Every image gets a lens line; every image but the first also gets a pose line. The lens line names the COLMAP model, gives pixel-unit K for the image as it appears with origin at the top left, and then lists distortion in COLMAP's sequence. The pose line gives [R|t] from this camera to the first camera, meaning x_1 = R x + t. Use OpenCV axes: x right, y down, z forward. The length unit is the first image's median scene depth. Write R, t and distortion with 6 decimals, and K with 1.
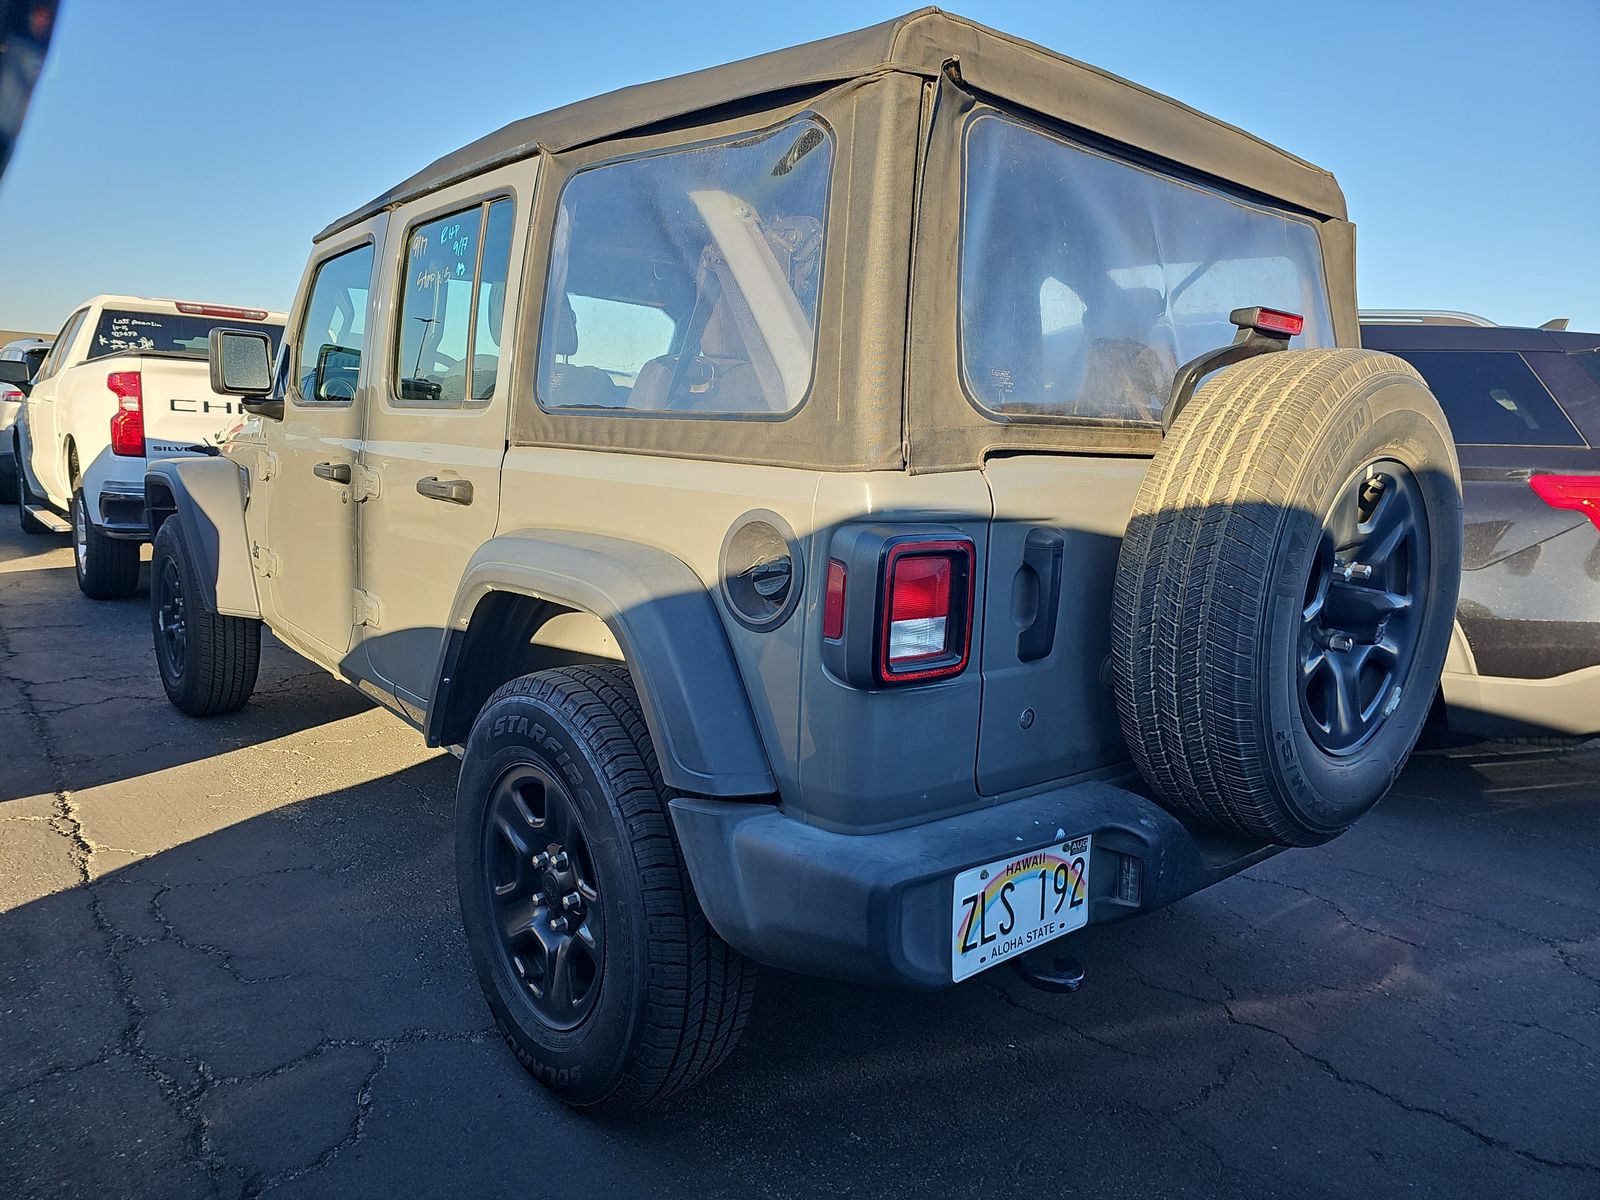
lens RADIAL K [[1071.6, 0, 801.0], [0, 1071.6, 597.7], [0, 0, 1]] dist [0.040733, -0.033988]
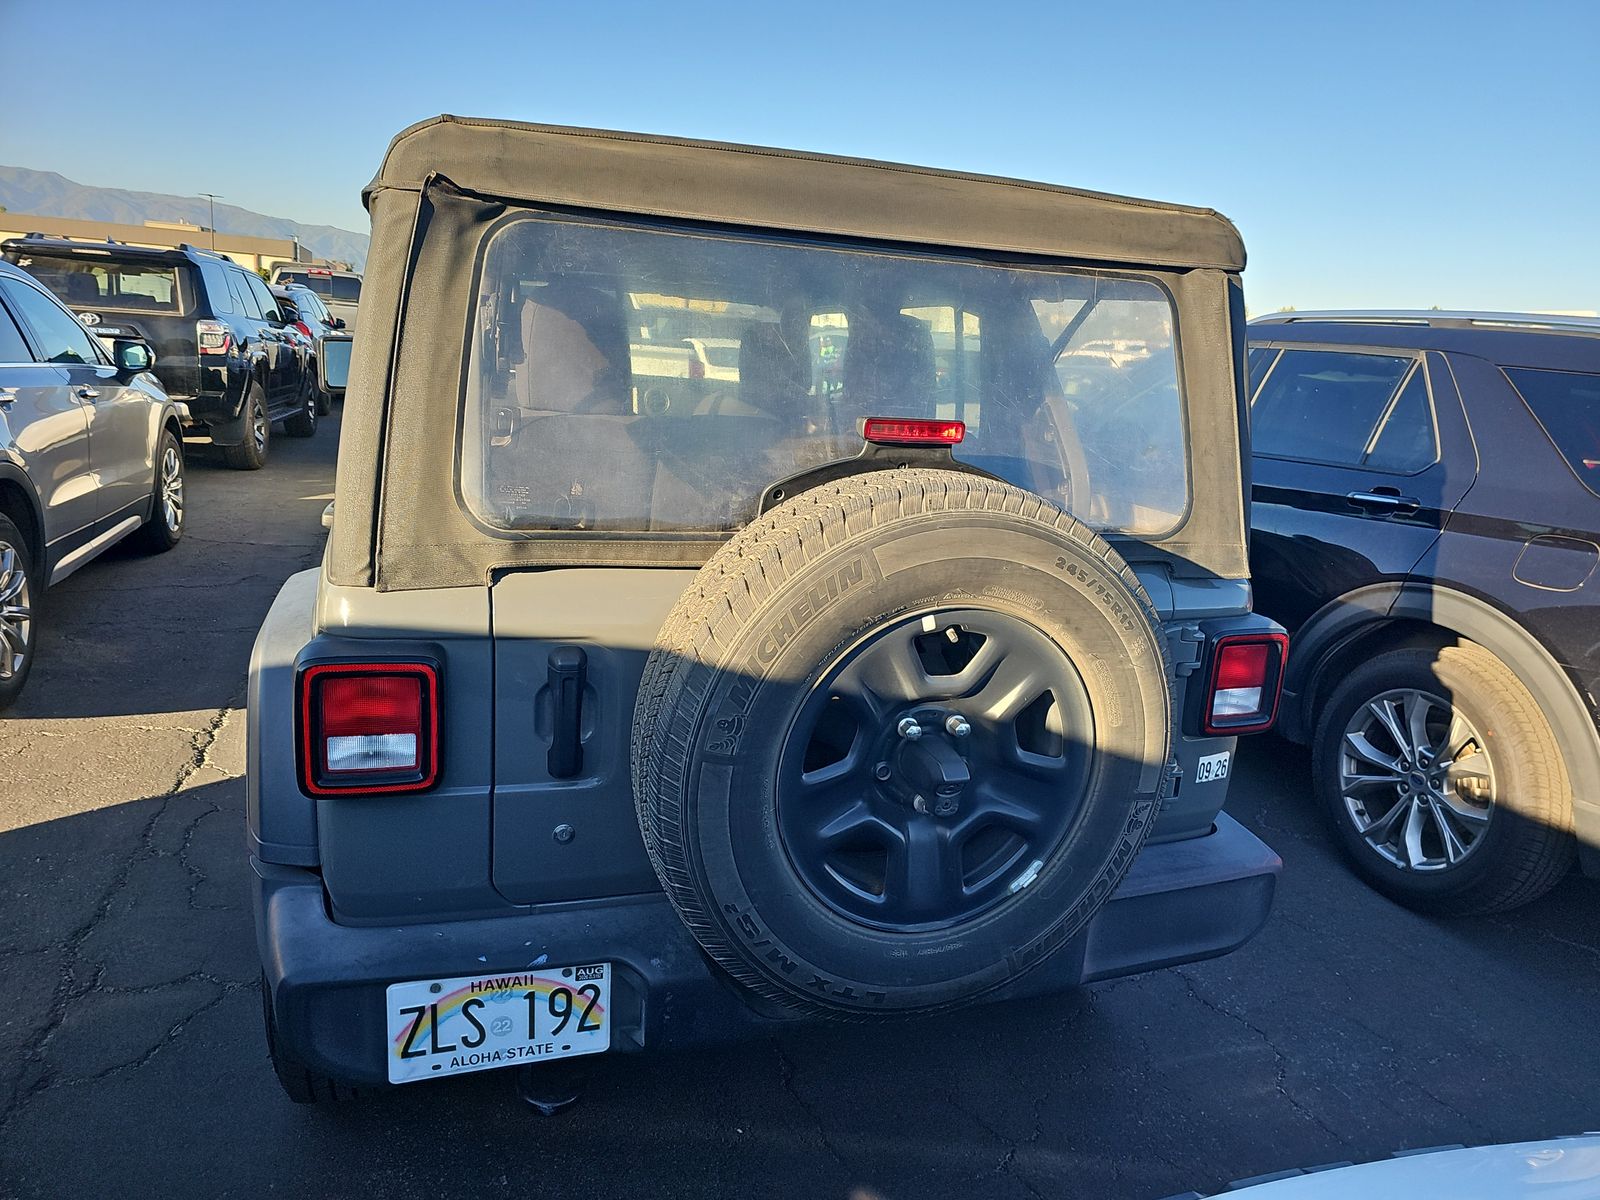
lens RADIAL K [[1071.6, 0, 811.7], [0, 1071.6, 600.3], [0, 0, 1]] dist [0.040733, -0.033988]
pose [[0.932031, 0.104418, -0.347009, 0.783599], [-0.083126, 0.993657, 0.075732, -0.204547], [0.352715, -0.041739, 0.934799, 0.178627]]
